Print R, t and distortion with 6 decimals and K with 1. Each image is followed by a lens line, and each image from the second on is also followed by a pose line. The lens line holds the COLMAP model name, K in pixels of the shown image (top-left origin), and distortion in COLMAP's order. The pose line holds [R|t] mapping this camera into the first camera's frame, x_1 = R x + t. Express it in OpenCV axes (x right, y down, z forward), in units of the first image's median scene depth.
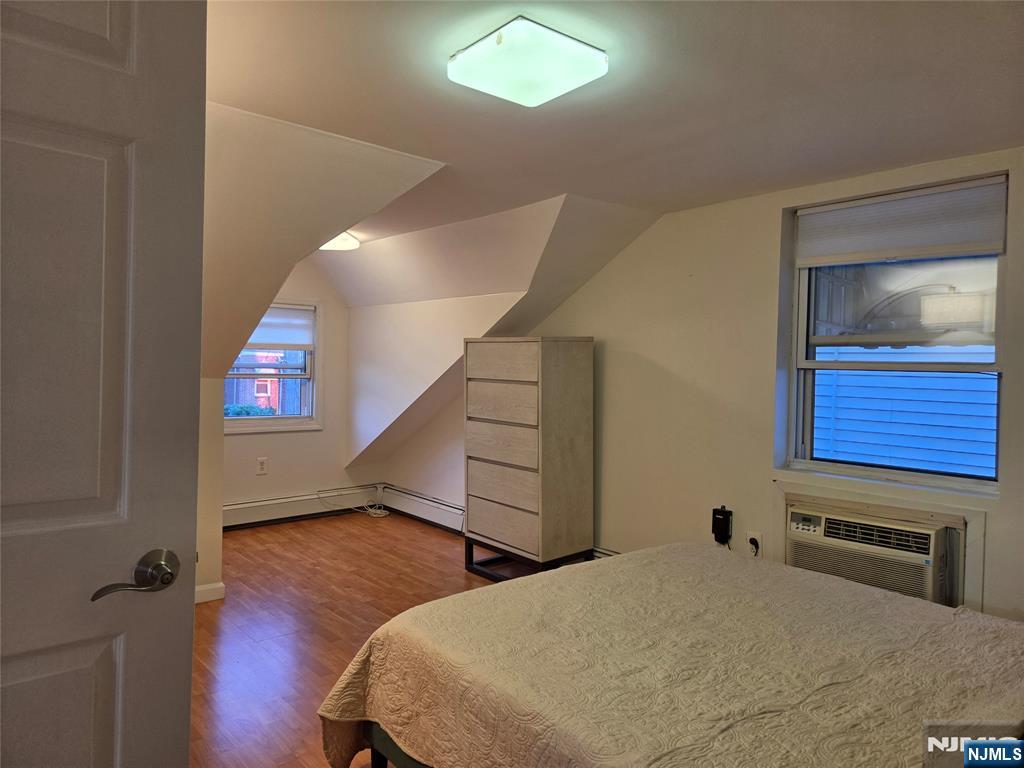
lens RADIAL K [[685.9, 0, 512.0], [0, 685.9, 384.0], [0, 0, 1]] dist [0.028471, -0.001510]
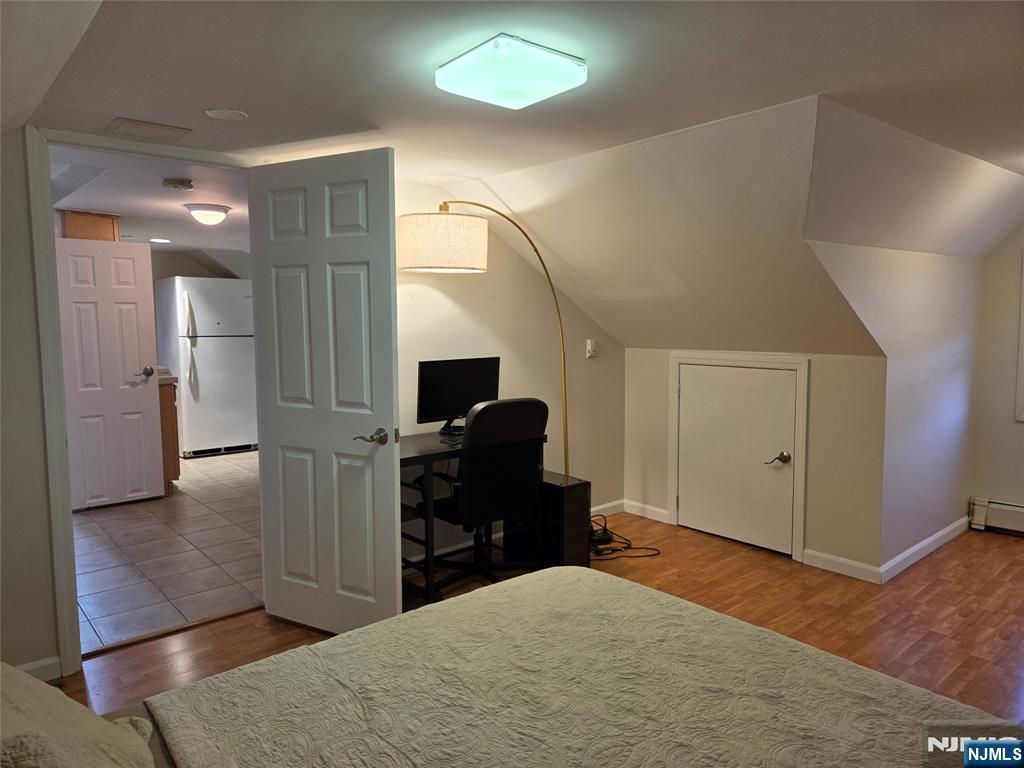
lens RADIAL K [[685.9, 0, 512.0], [0, 685.9, 384.0], [0, 0, 1]] dist [0.028471, -0.001510]
pose [[0.003714, 0.066842, -0.997757, 0.594775], [-0.015079, 0.997654, 0.066779, -0.030322], [0.999879, 0.014797, 0.004713, 0.535817]]
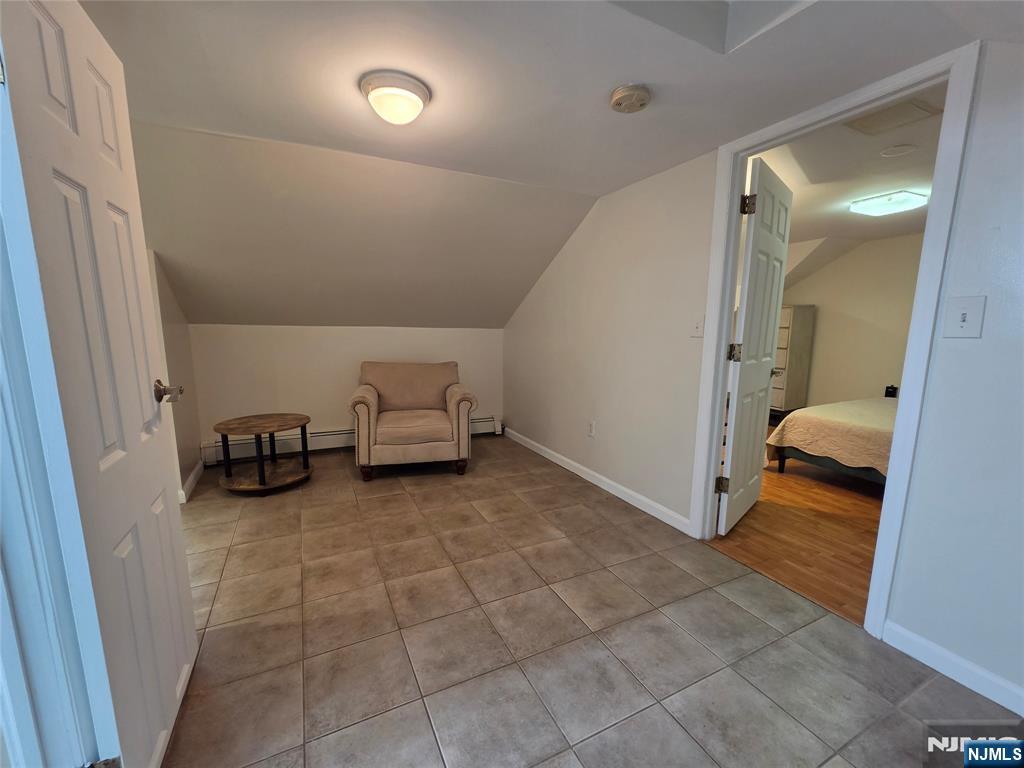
lens RADIAL K [[423.7, 0, 517.4], [0, 423.7, 387.3], [0, 0, 1]] dist [0.000493, 0.000072]
pose [[0.969956, 0.016502, -0.242719, -0.488024], [0.013846, 0.992335, 0.122800, 0.009529], [0.242884, -0.122471, 0.962293, -0.522611]]
